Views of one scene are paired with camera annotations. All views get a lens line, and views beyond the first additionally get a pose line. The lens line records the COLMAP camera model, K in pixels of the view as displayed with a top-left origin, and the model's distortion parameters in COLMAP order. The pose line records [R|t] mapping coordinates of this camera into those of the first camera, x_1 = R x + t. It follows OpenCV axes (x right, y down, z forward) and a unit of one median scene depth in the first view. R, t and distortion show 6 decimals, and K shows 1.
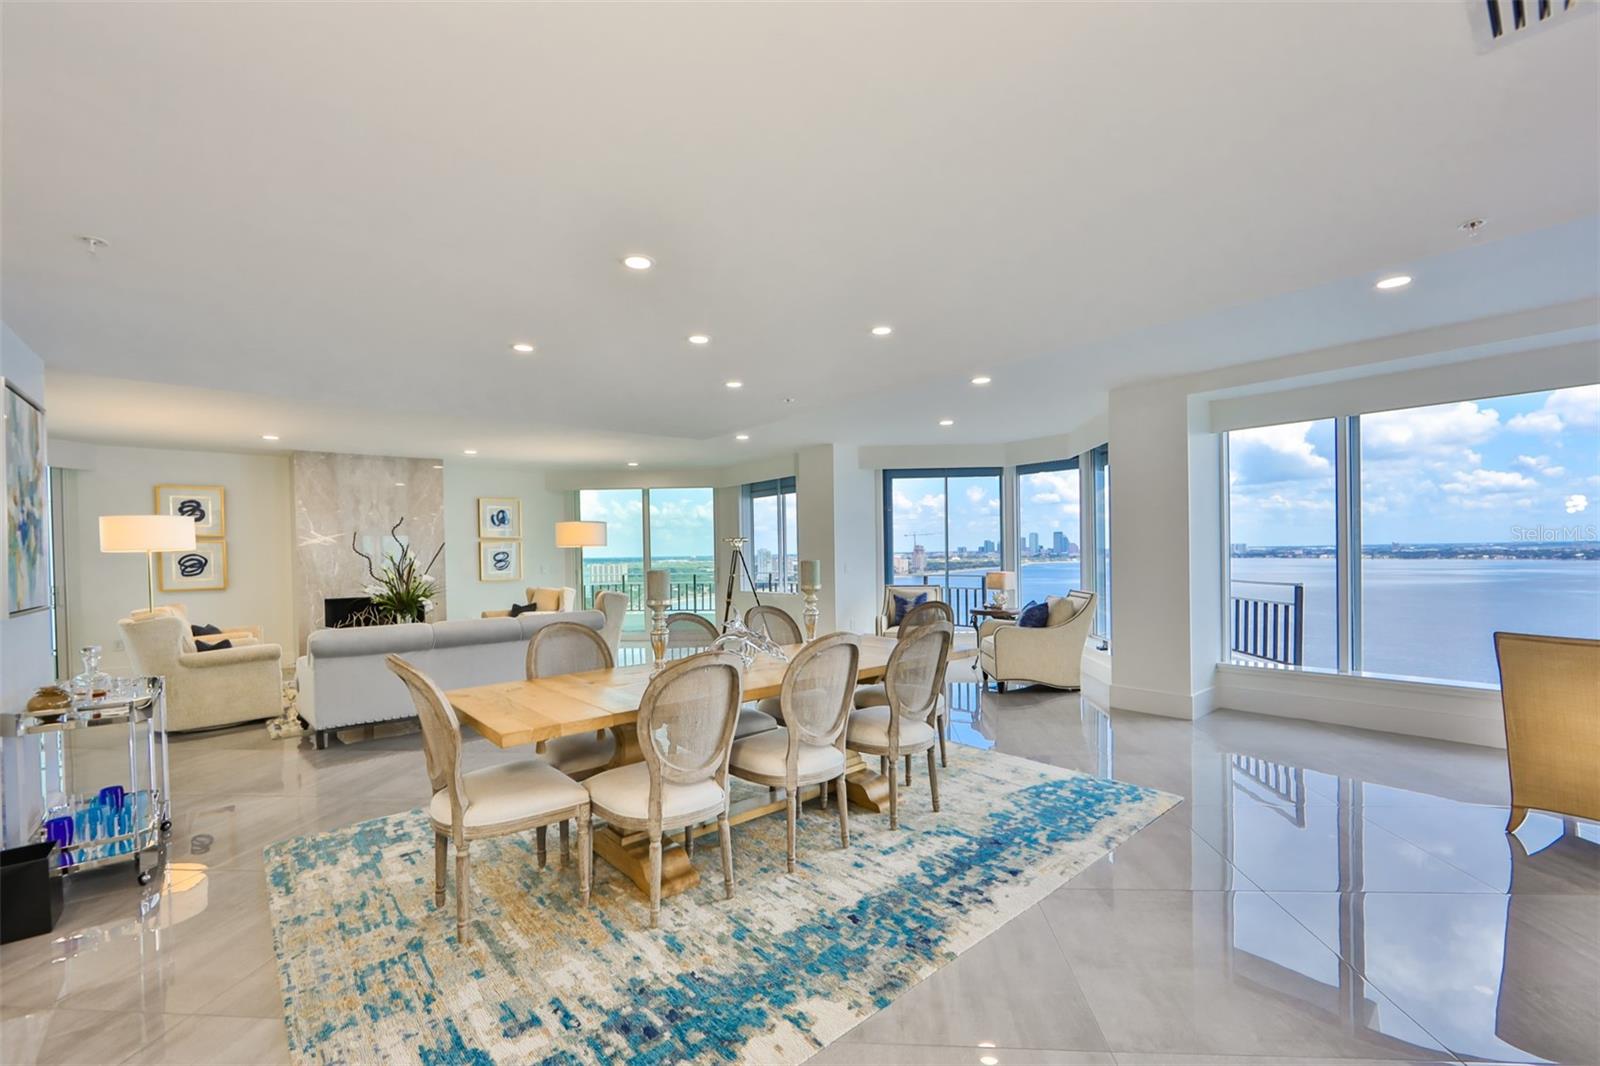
lens RADIAL K [[676.4, 0, 813.6], [0, 676.4, 559.8], [0, 0, 1]] dist [-0.001783, 0.000141]
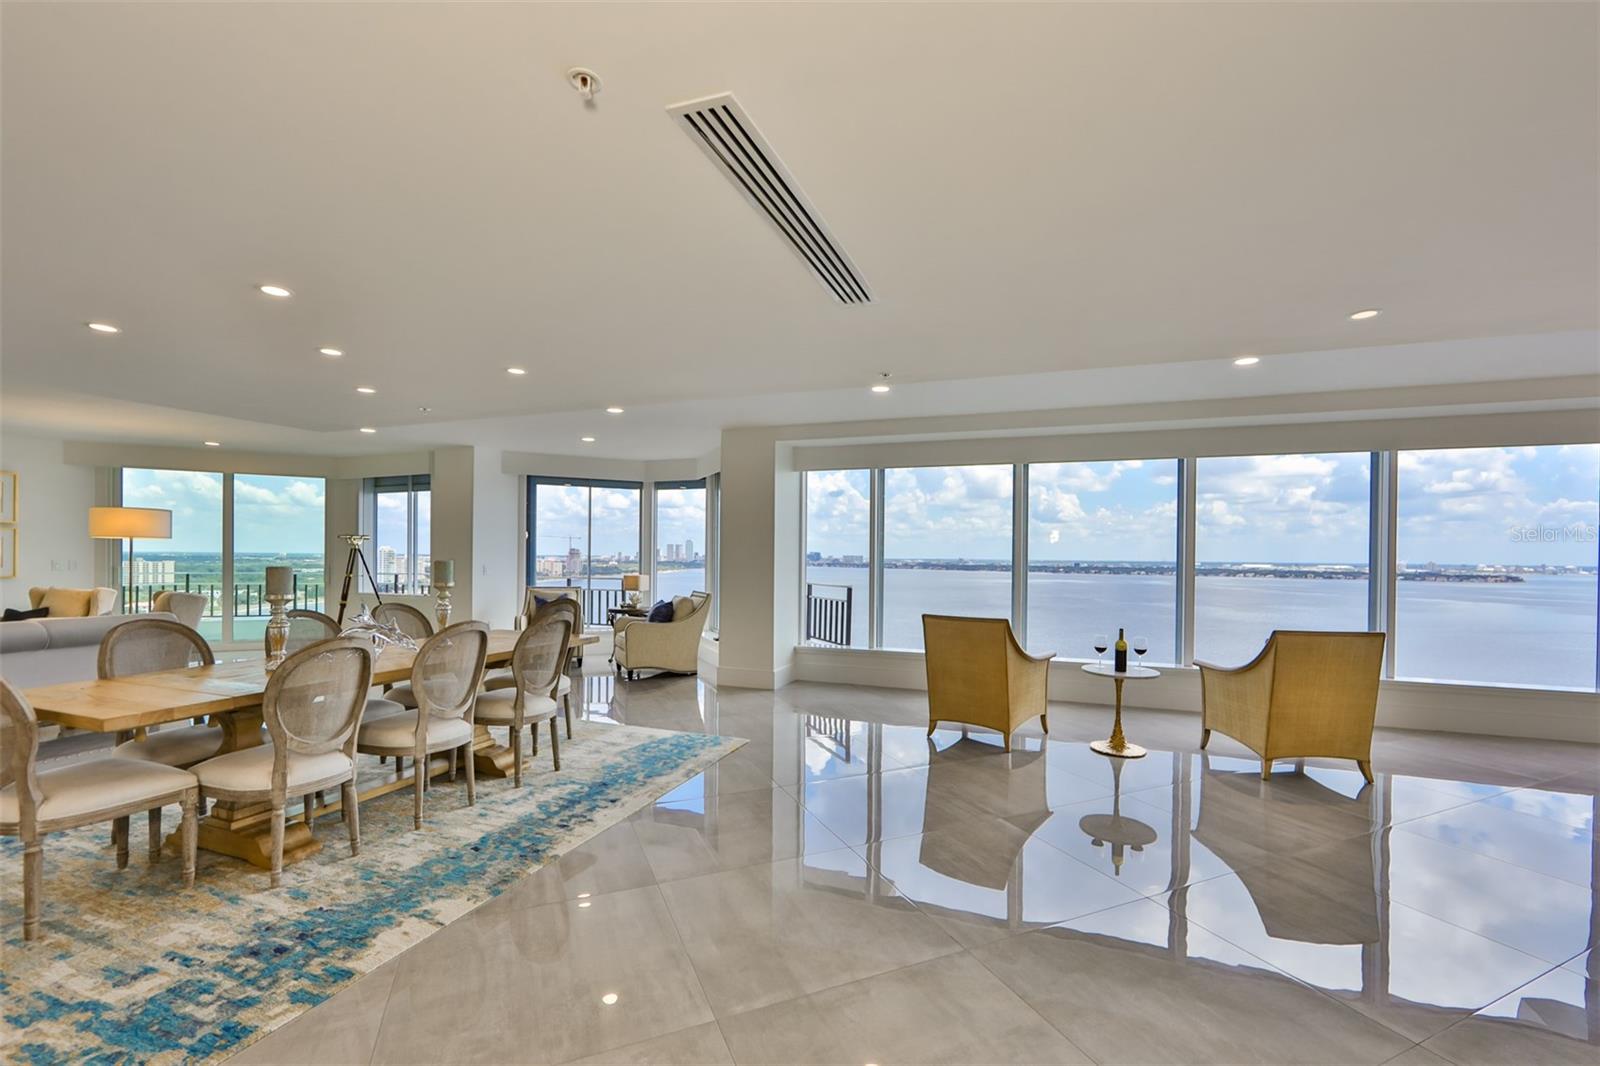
lens RADIAL K [[667.4, 0, 814.7], [0, 667.4, 560.3], [0, 0, 1]] dist [-0.015496, 0.004444]
pose [[0.876887, 0.023554, 0.480118, 0.005084], [-0.020195, 0.999722, -0.012162, 0.001512], [-0.480271, 0.000969, 0.877119, -0.253139]]
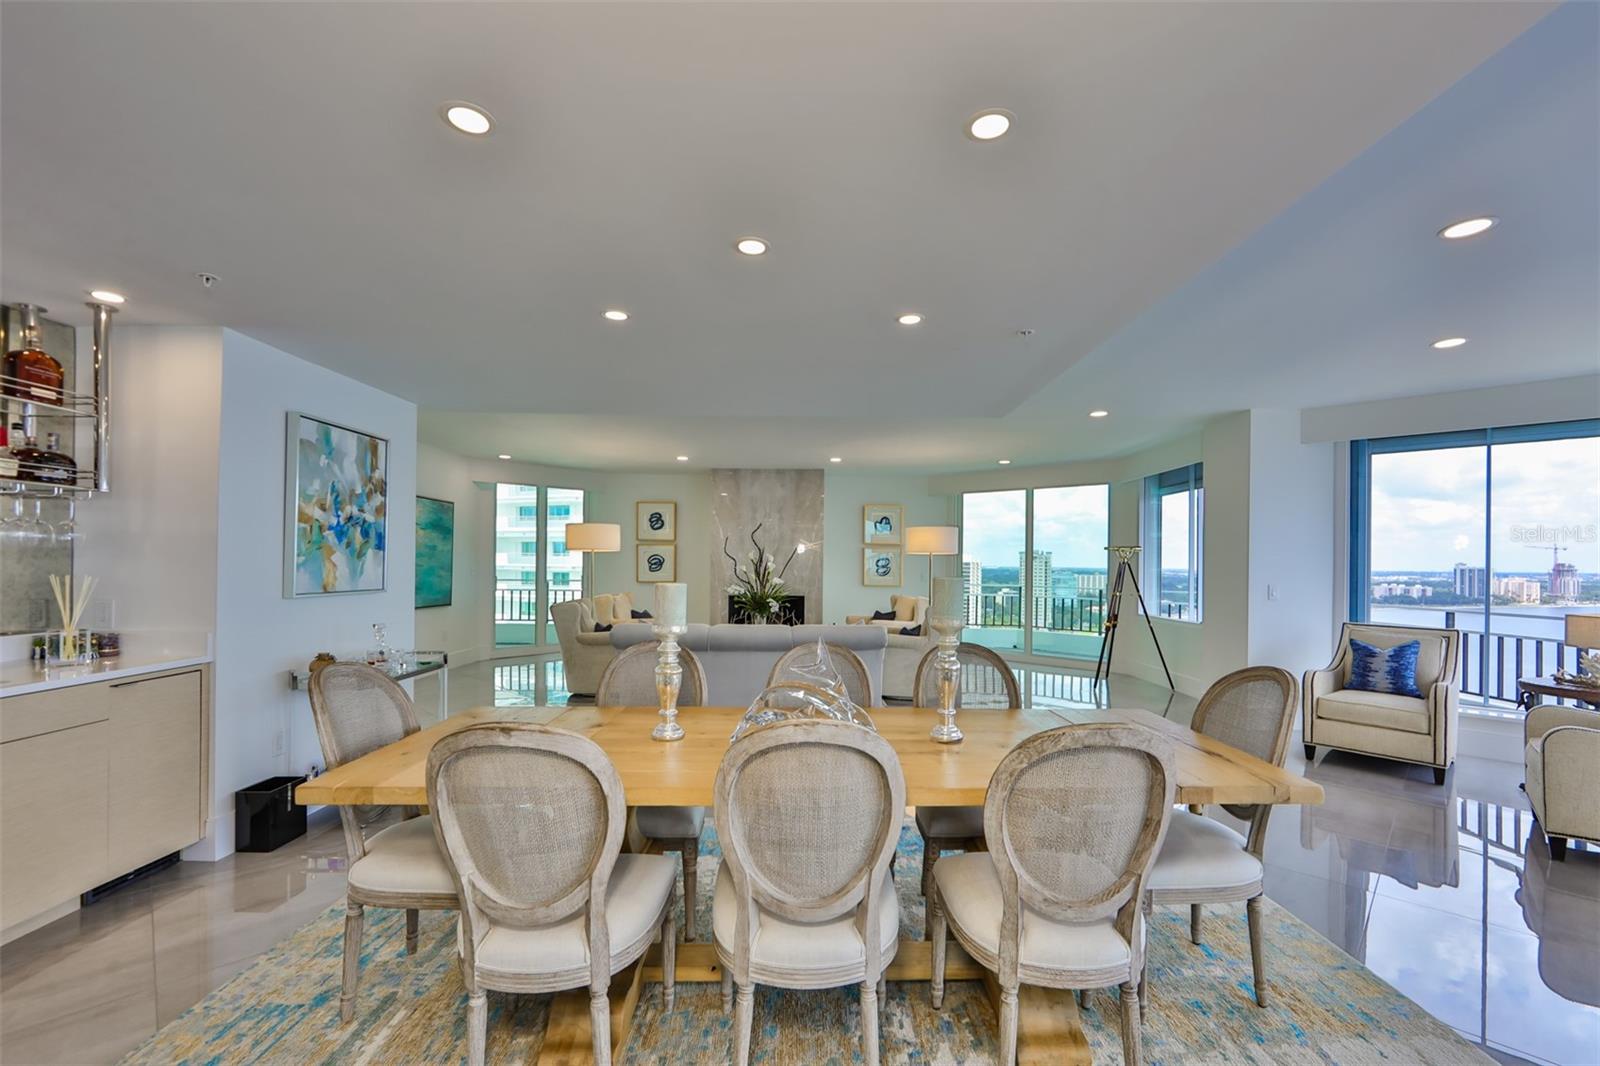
lens RADIAL K [[667.4, 0, 814.7], [0, 667.4, 560.3], [0, 0, 1]] dist [-0.015496, 0.004444]
pose [[0.768390, 0.023191, -0.639561, 0.281601], [-0.031171, 0.999513, -0.001206, -0.010593], [0.639222, 0.020862, 0.768739, 0.477628]]
